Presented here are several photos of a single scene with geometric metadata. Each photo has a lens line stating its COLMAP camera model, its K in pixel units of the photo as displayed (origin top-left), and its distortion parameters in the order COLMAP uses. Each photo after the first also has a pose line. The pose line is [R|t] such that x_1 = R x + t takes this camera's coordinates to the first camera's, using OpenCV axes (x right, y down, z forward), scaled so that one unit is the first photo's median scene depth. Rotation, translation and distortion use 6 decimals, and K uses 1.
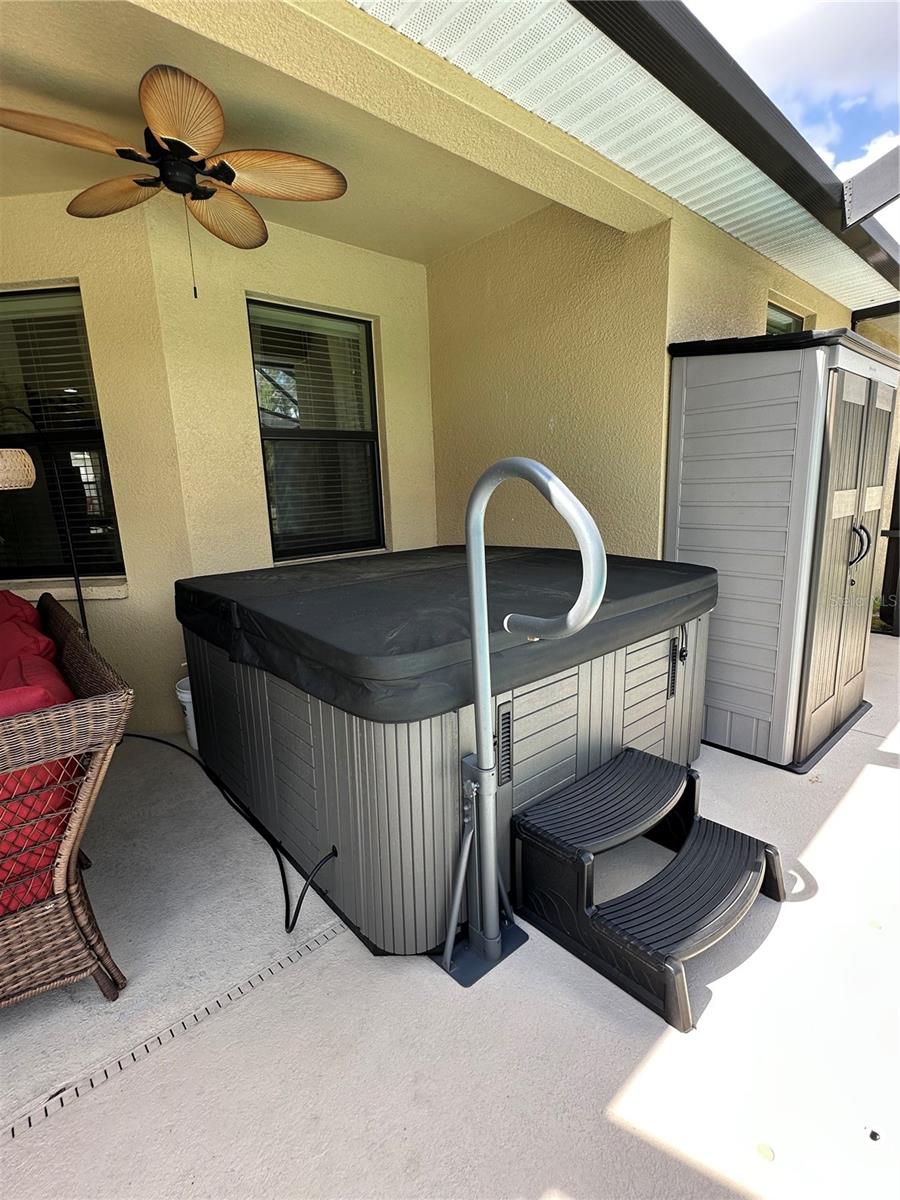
lens RADIAL K [[548.4, 0, 451.2], [0, 548.4, 598.7], [0, 0, 1]] dist [-0.009125, -0.000940]
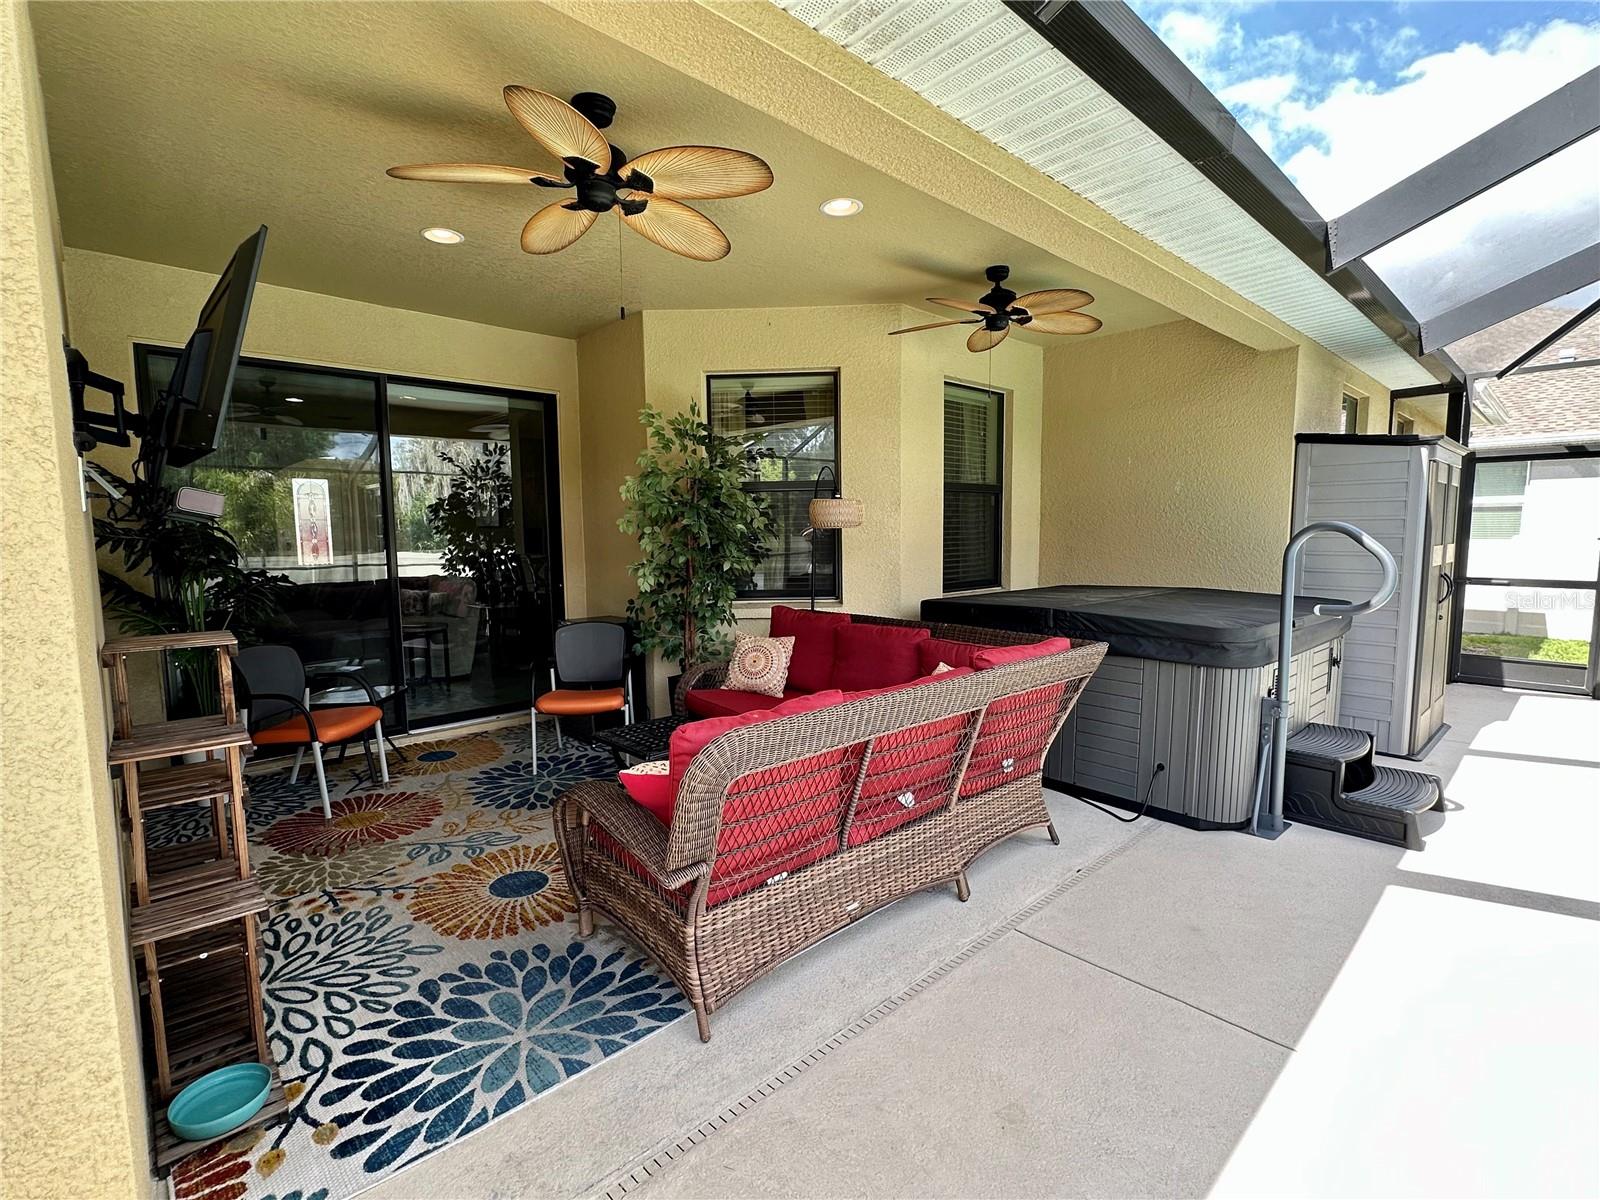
lens RADIAL K [[731.2, 0, 797.7], [0, 731.2, 605.2], [0, 0, 1]] dist [-0.009125, -0.000940]
pose [[0.999551, 0.025903, 0.015073, -0.788045], [-0.024230, 0.994465, -0.102235, 0.150233], [-0.017638, 0.101824, 0.994646, -0.659228]]
